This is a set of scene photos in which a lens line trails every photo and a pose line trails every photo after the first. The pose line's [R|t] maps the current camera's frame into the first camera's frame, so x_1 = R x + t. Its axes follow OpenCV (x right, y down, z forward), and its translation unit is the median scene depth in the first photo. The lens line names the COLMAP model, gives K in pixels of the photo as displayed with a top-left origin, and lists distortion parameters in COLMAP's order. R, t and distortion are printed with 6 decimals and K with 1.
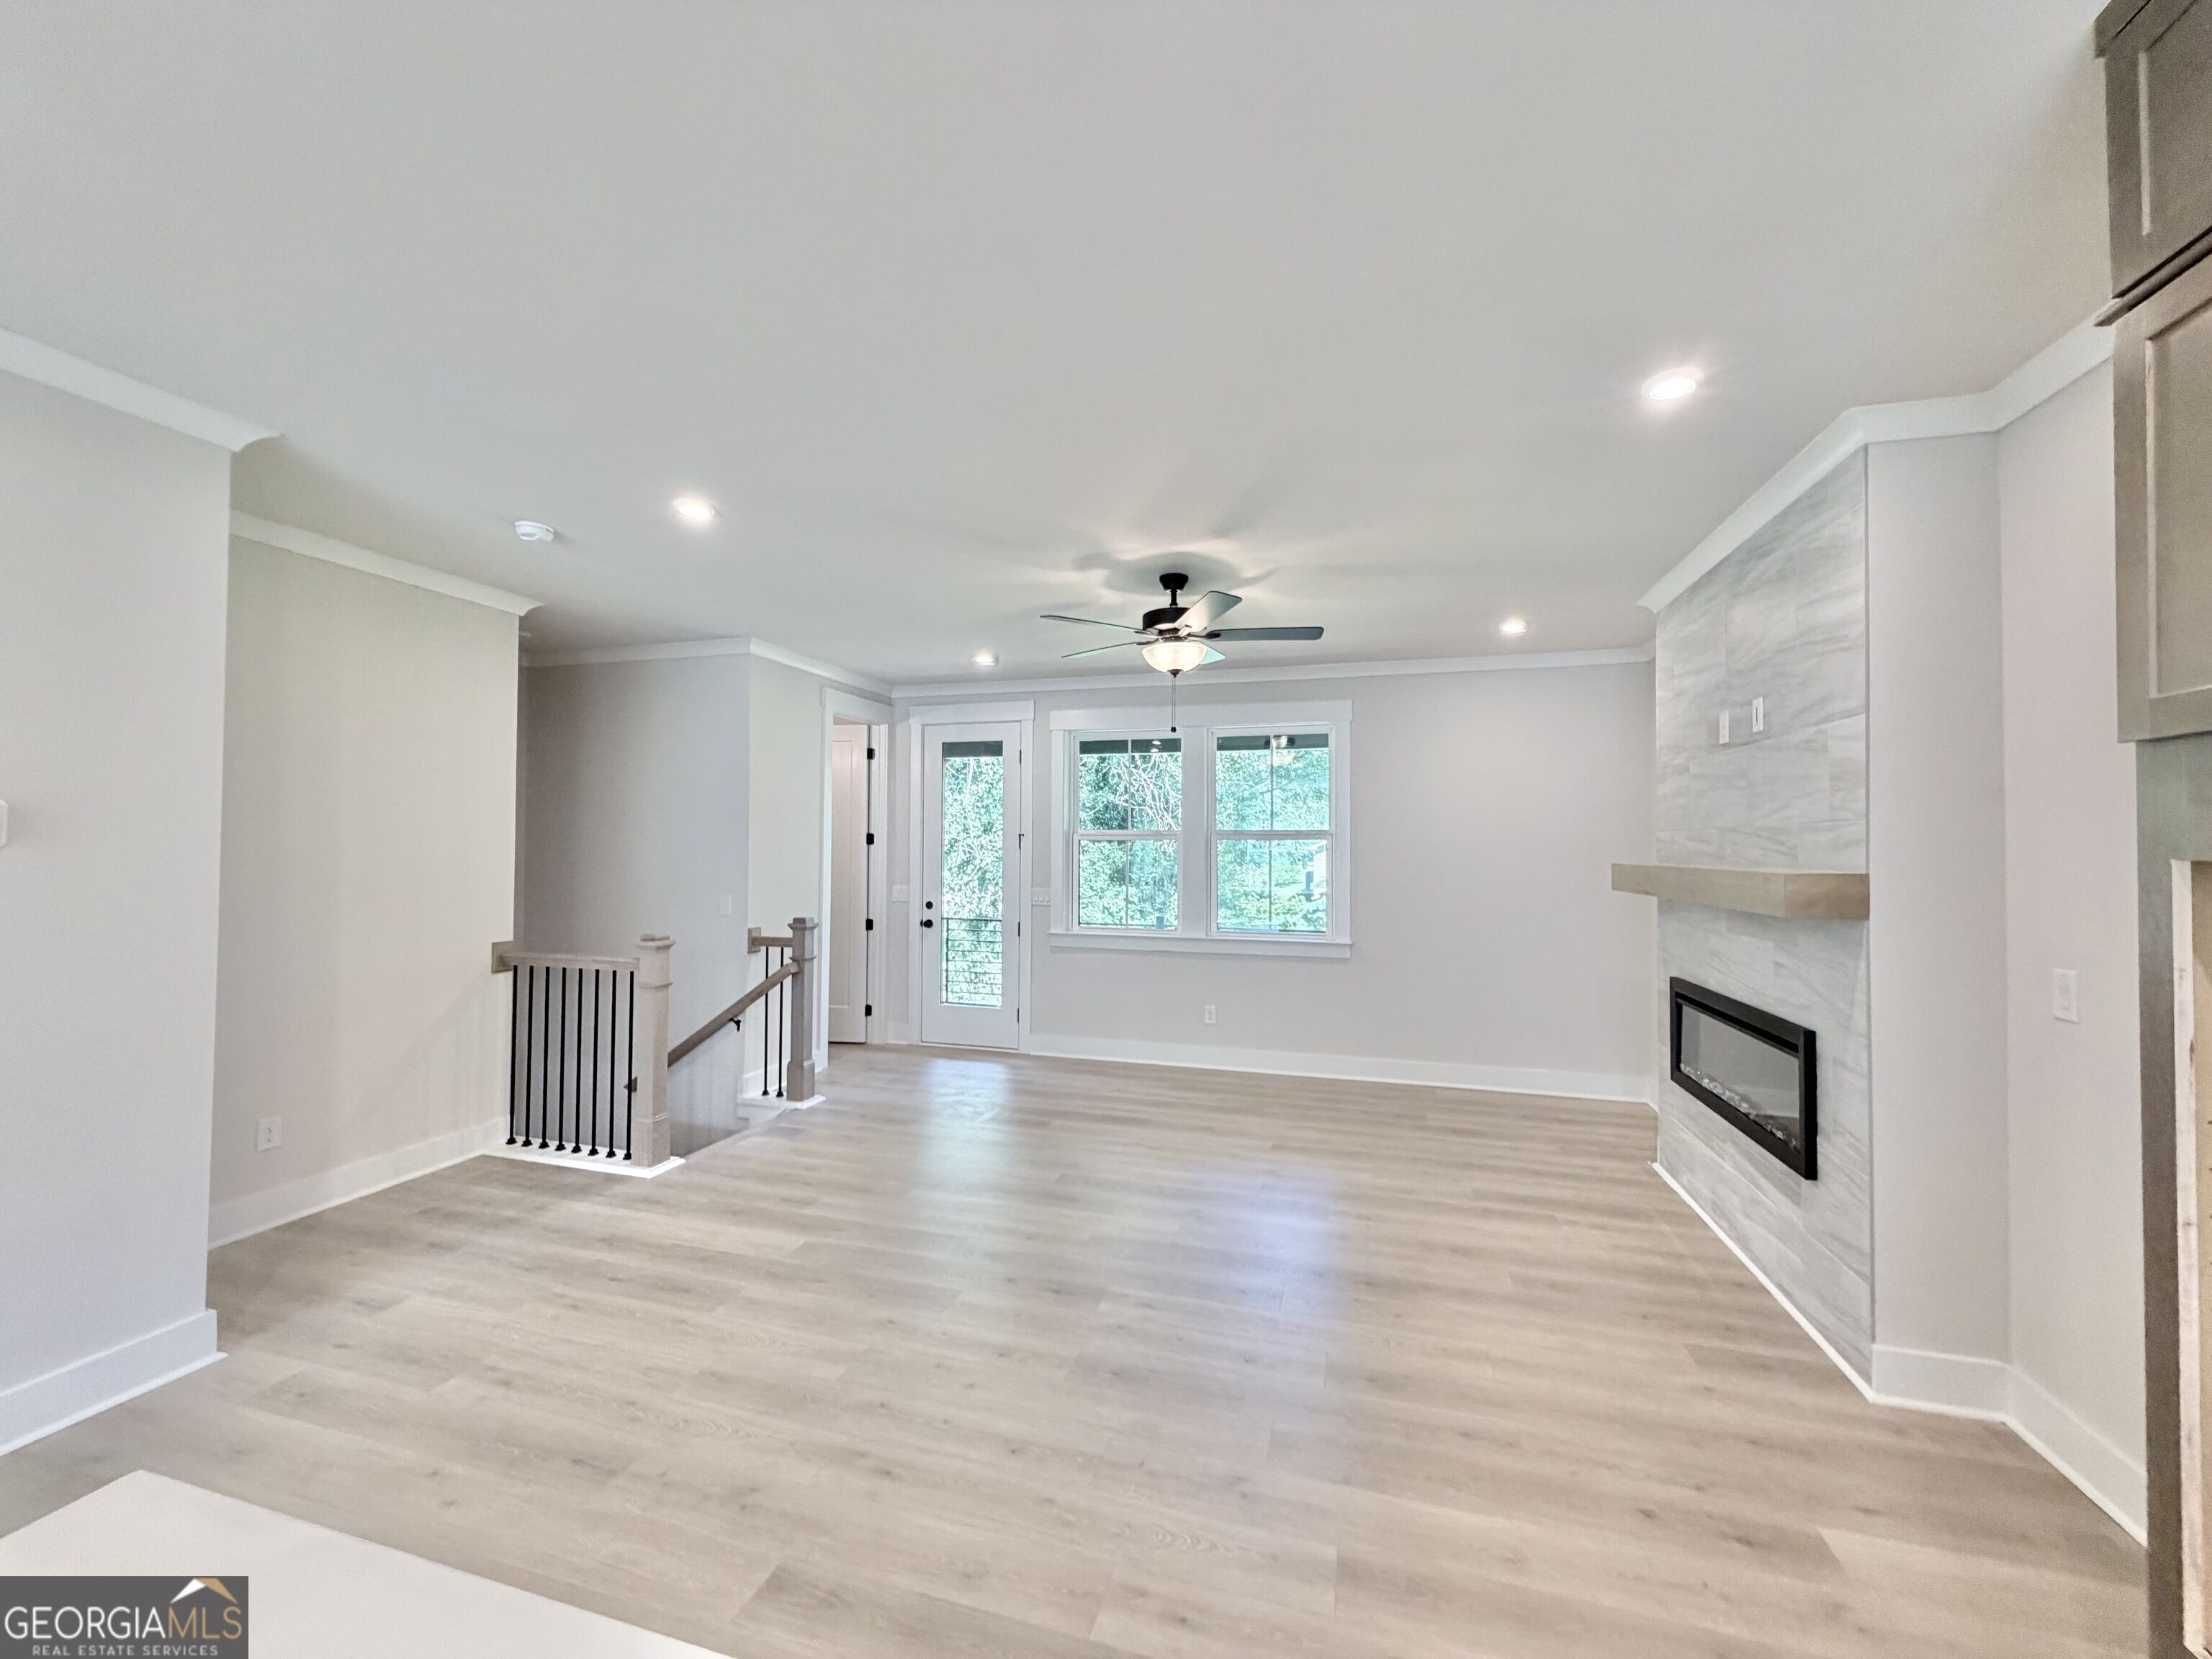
lens RADIAL K [[881.6, 0, 1106.0], [0, 881.6, 829.5], [0, 0, 1]] dist [0.000271, 0.000083]
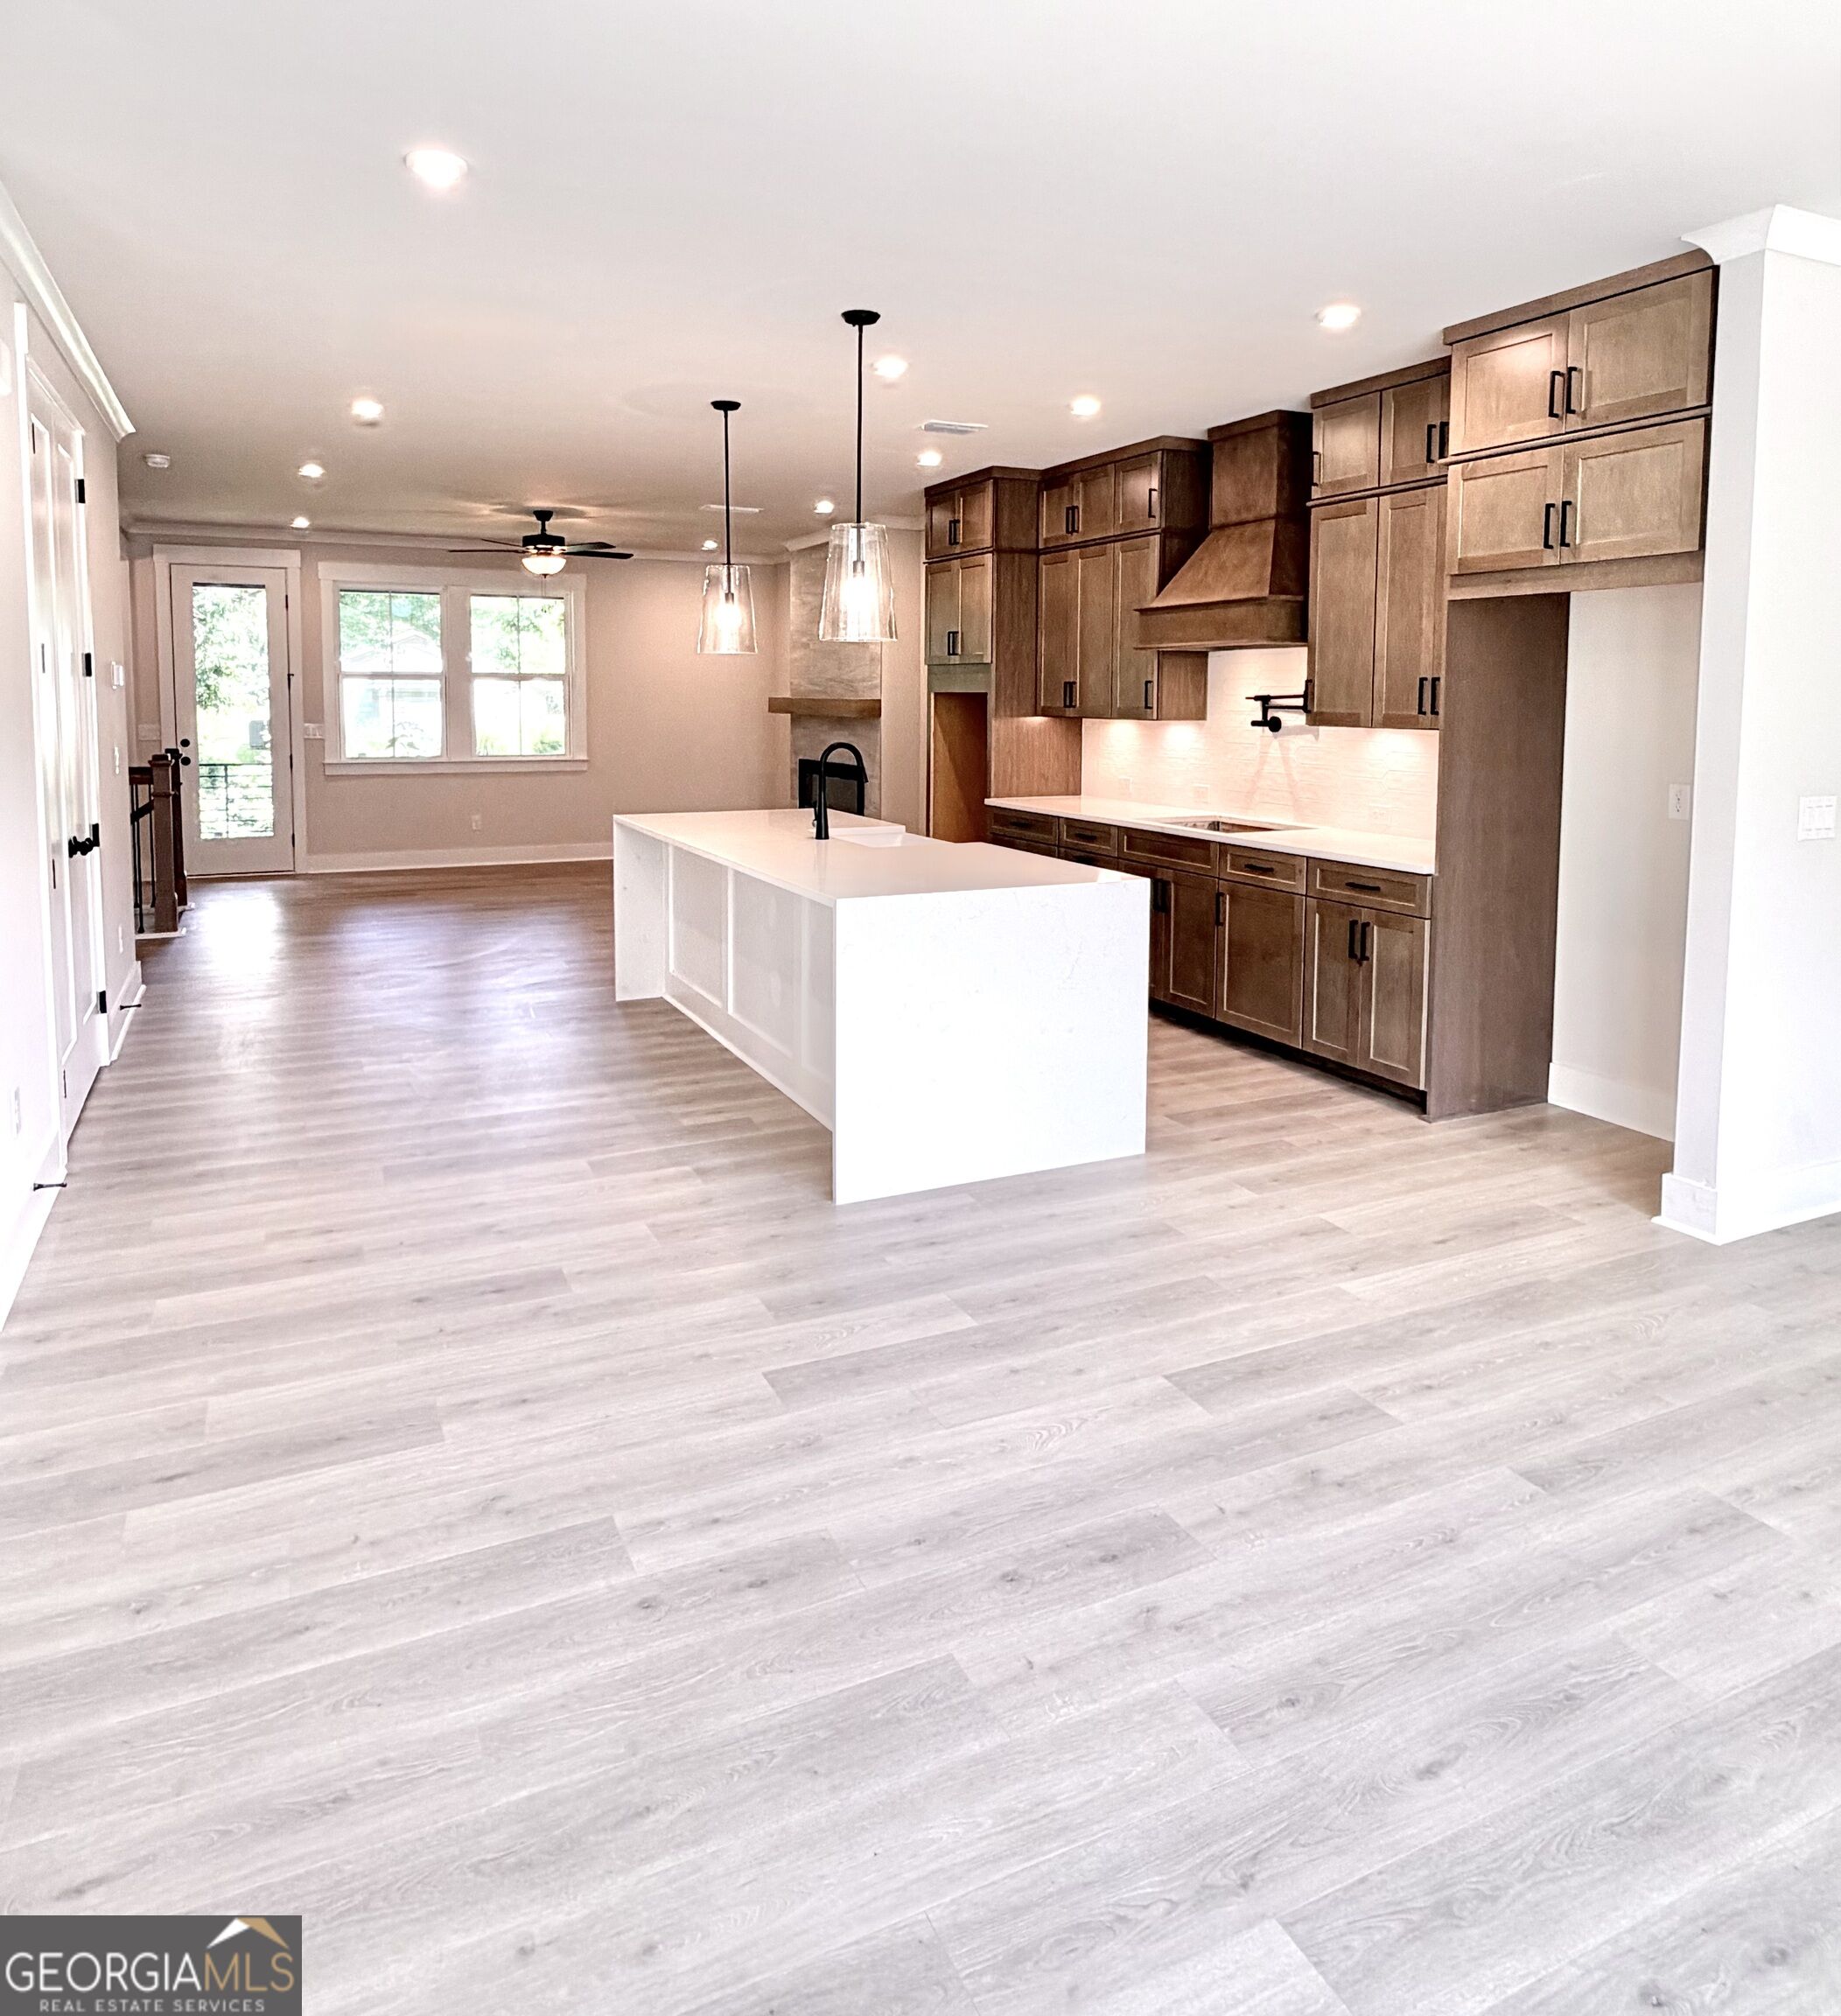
lens RADIAL K [[1351.1, 0, 918.2], [0, 1351.1, 798.0], [0, 0, 1]] dist [-0.001854, 0.002371]
pose [[0.743972, -0.055017, 0.665942, -1.042191], [-0.016392, 0.994802, 0.100498, -0.037649], [-0.668009, -0.085684, 0.739203, -1.237685]]
